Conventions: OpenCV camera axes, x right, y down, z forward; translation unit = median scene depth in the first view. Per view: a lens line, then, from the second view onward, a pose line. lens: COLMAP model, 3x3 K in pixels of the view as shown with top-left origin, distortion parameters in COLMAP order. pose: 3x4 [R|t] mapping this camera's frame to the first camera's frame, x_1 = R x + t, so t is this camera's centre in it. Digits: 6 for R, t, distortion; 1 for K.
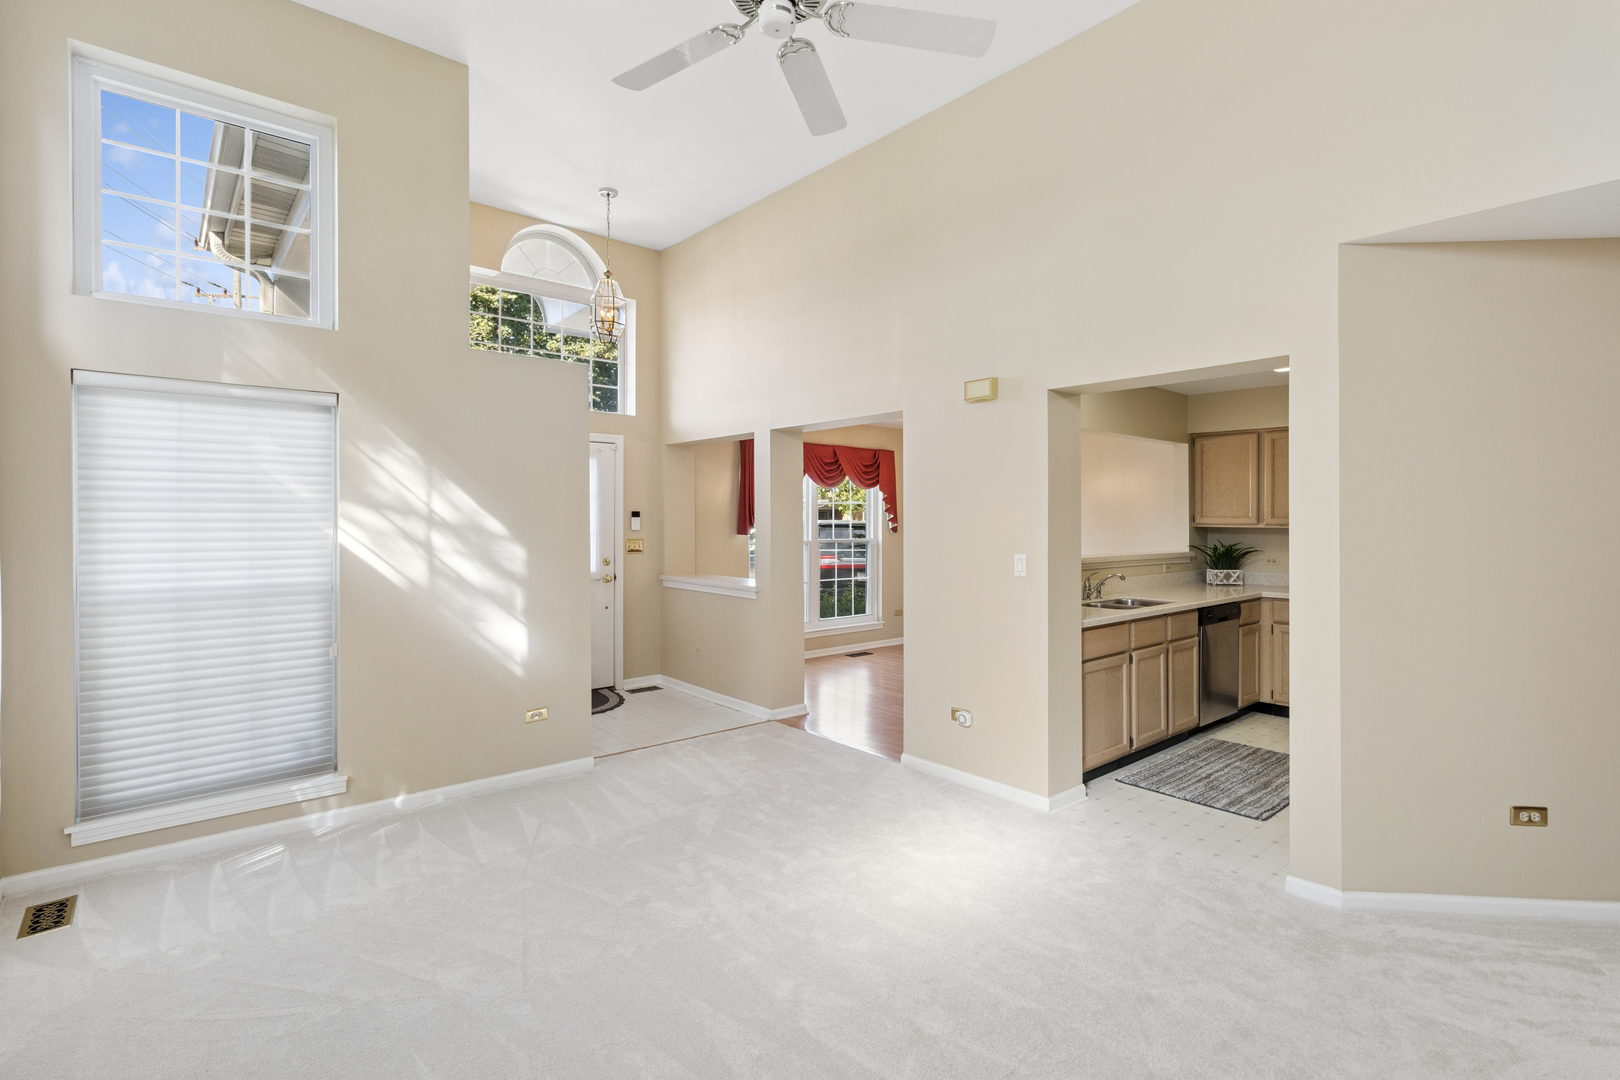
lens RADIAL K [[775.0, 0, 817.6], [0, 775.0, 518.5], [0, 0, 1]] dist [0.000544, 0.000109]
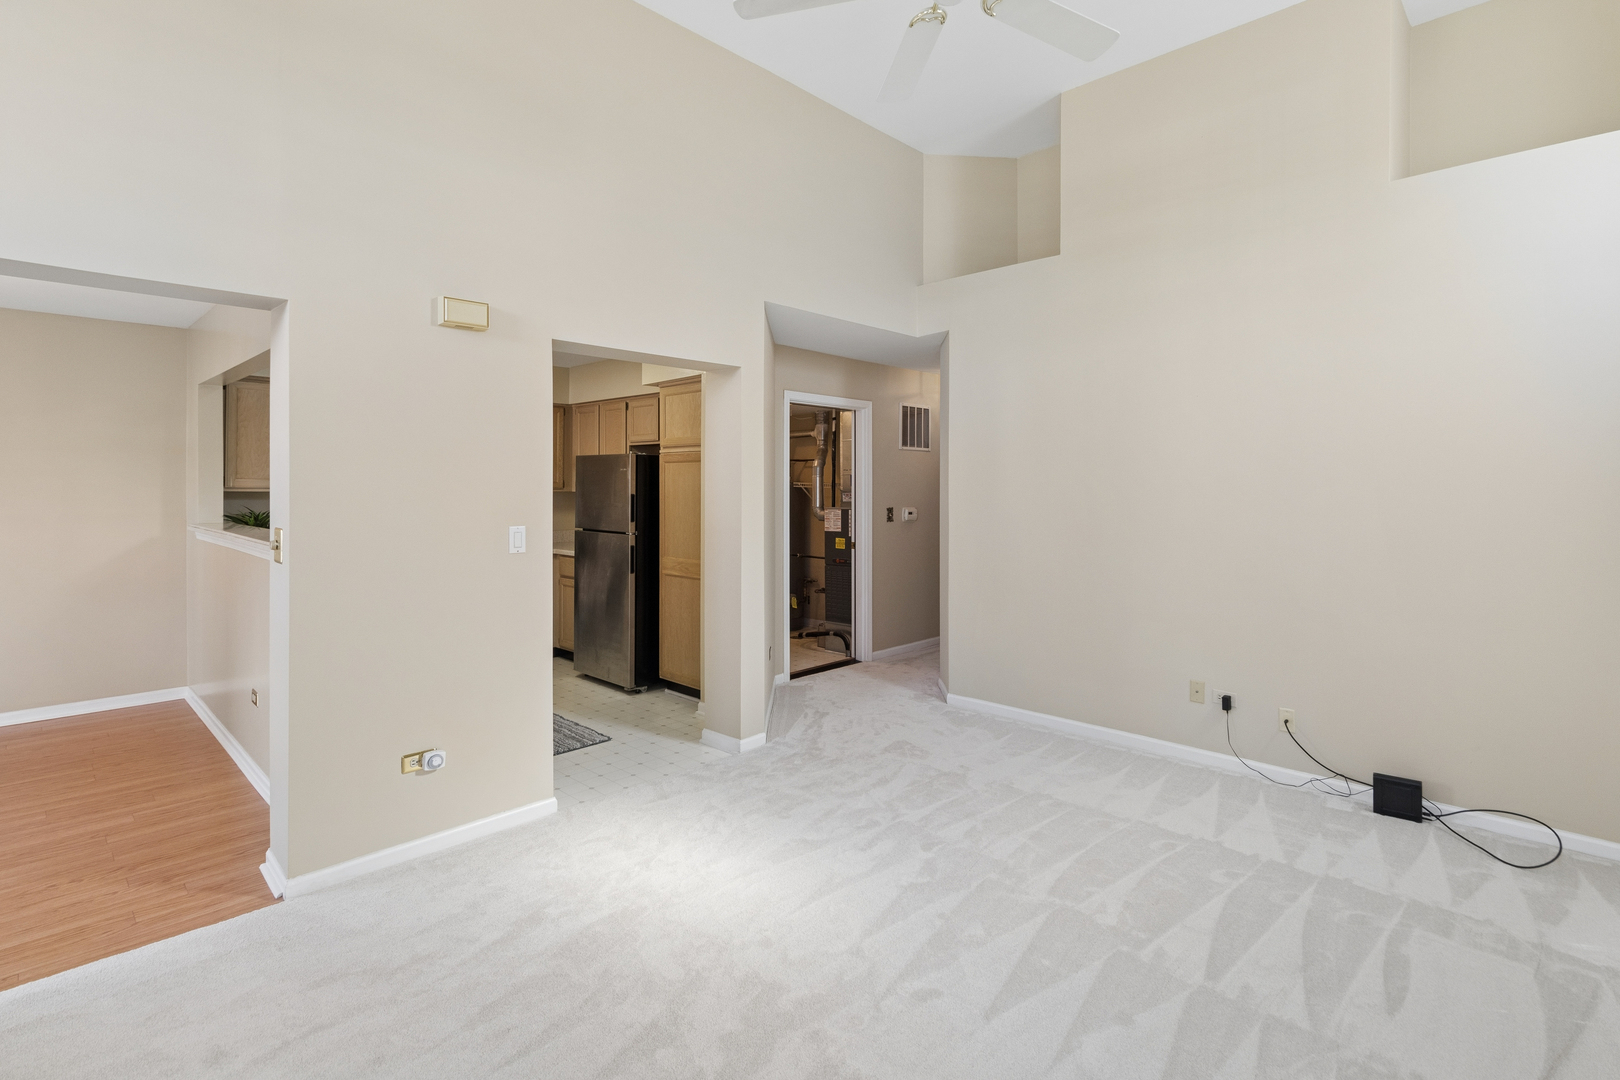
lens RADIAL K [[770.1, 0, 853.4], [0, 770.1, 482.6], [0, 0, 1]] dist [0.002374, 0.000369]
pose [[-0.120680, -0.002144, 0.992689, -0.650156], [-0.003229, 0.999993, 0.001768, -0.003779], [-0.992686, -0.002992, -0.120686, 0.800832]]
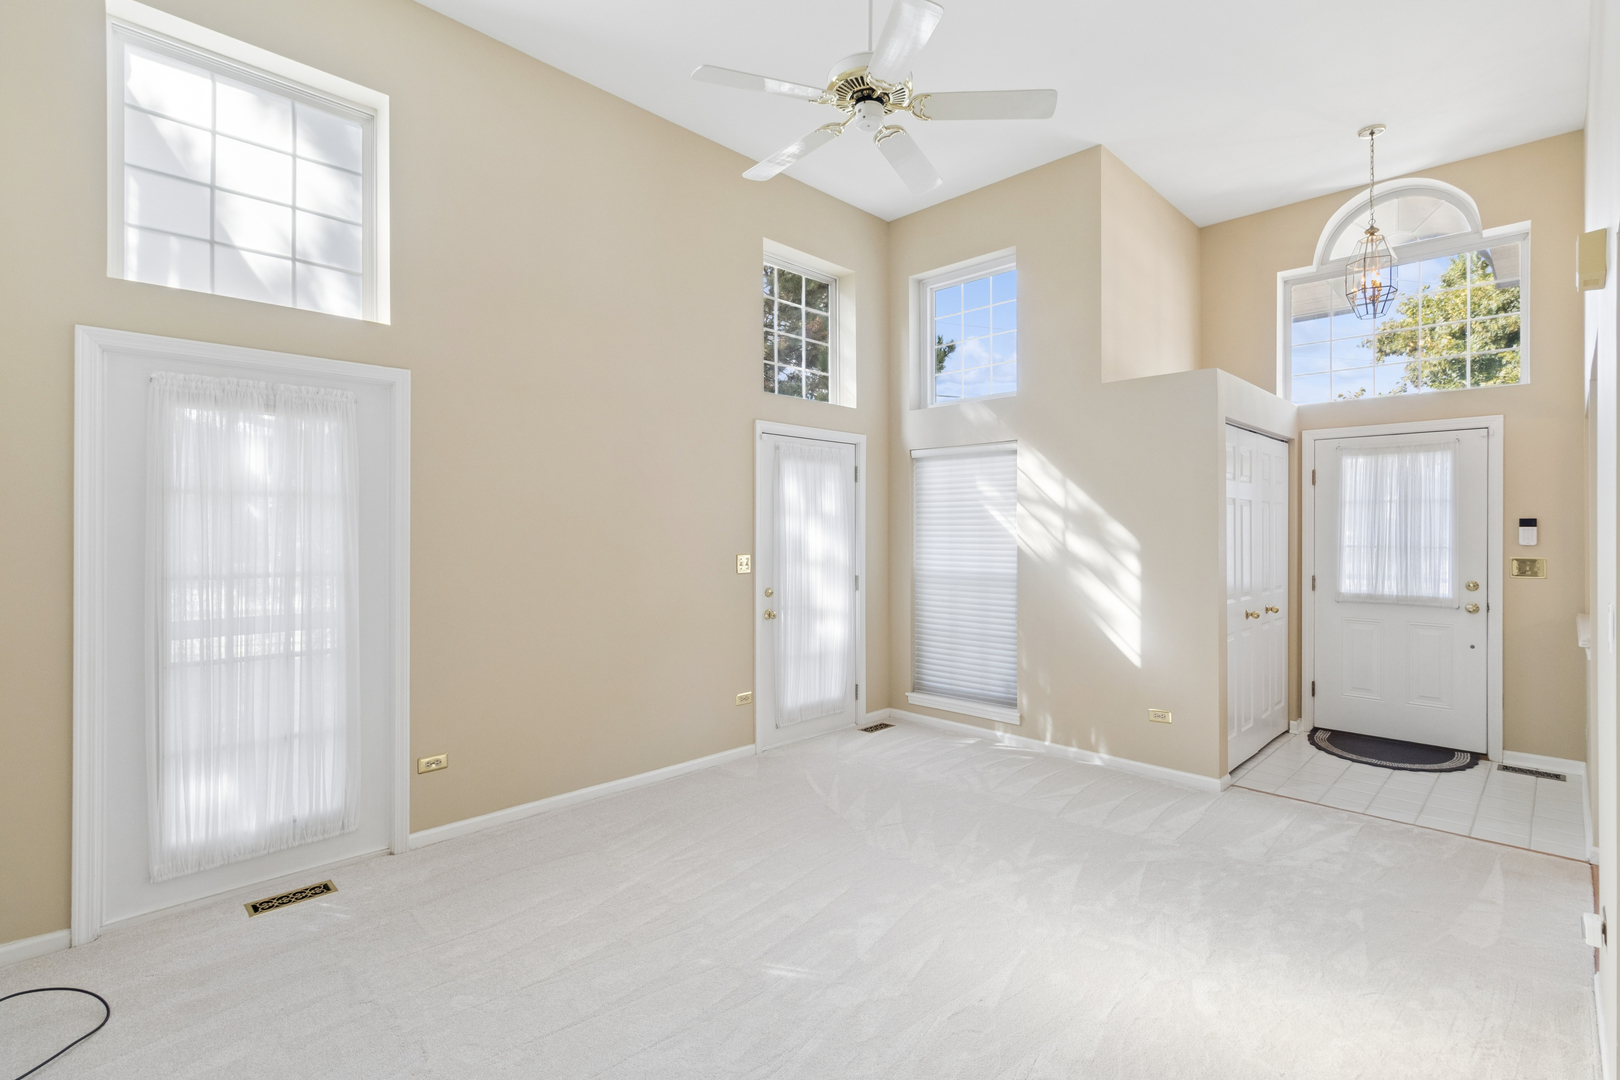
lens RADIAL K [[749.7, 0, 814.4], [0, 749.7, 528.5], [0, 0, 1]] dist [0.000436, 0.000084]
pose [[0.077413, -0.005261, -0.996985, 0.706701], [-0.000351, 0.999986, -0.005304, 0.006140], [0.996999, 0.000760, 0.077410, 0.525636]]
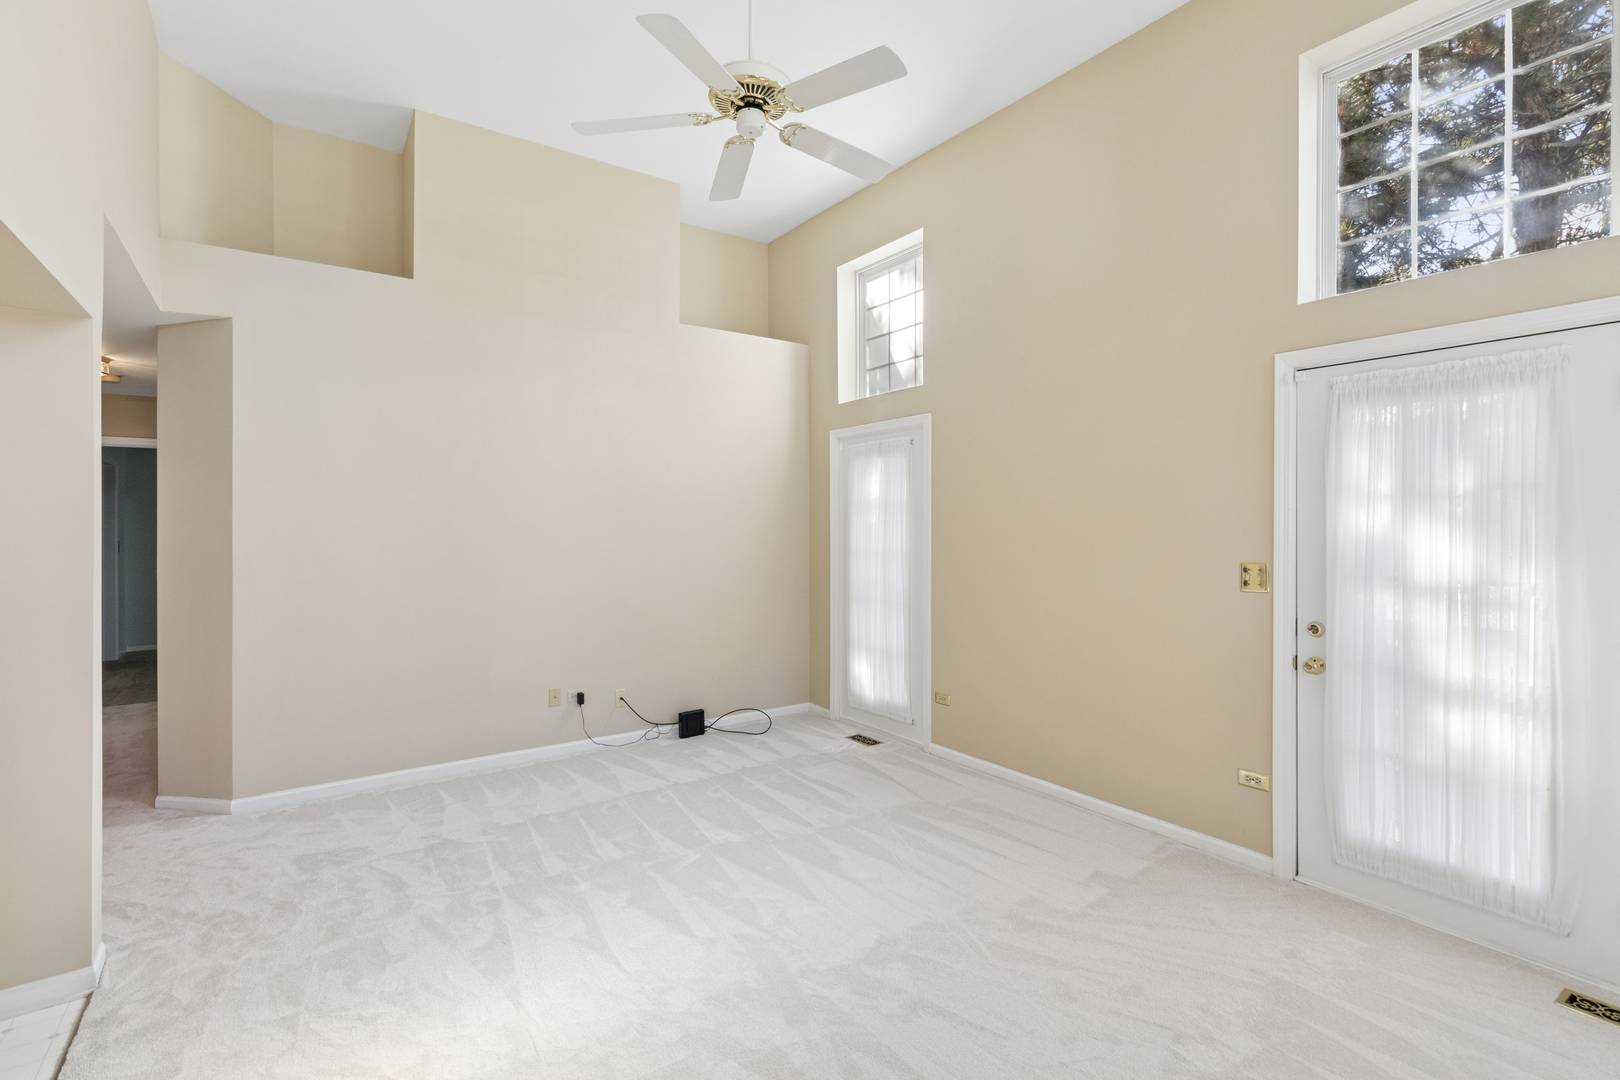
lens RADIAL K [[749.7, 0, 814.4], [0, 749.7, 528.5], [0, 0, 1]] dist [0.000436, 0.000084]
pose [[-0.996107, -0.005279, 0.087998, -0.161994], [-0.004994, 0.999982, 0.003454, 0.002444], [-0.088014, 0.003001, -0.996115, 1.412301]]
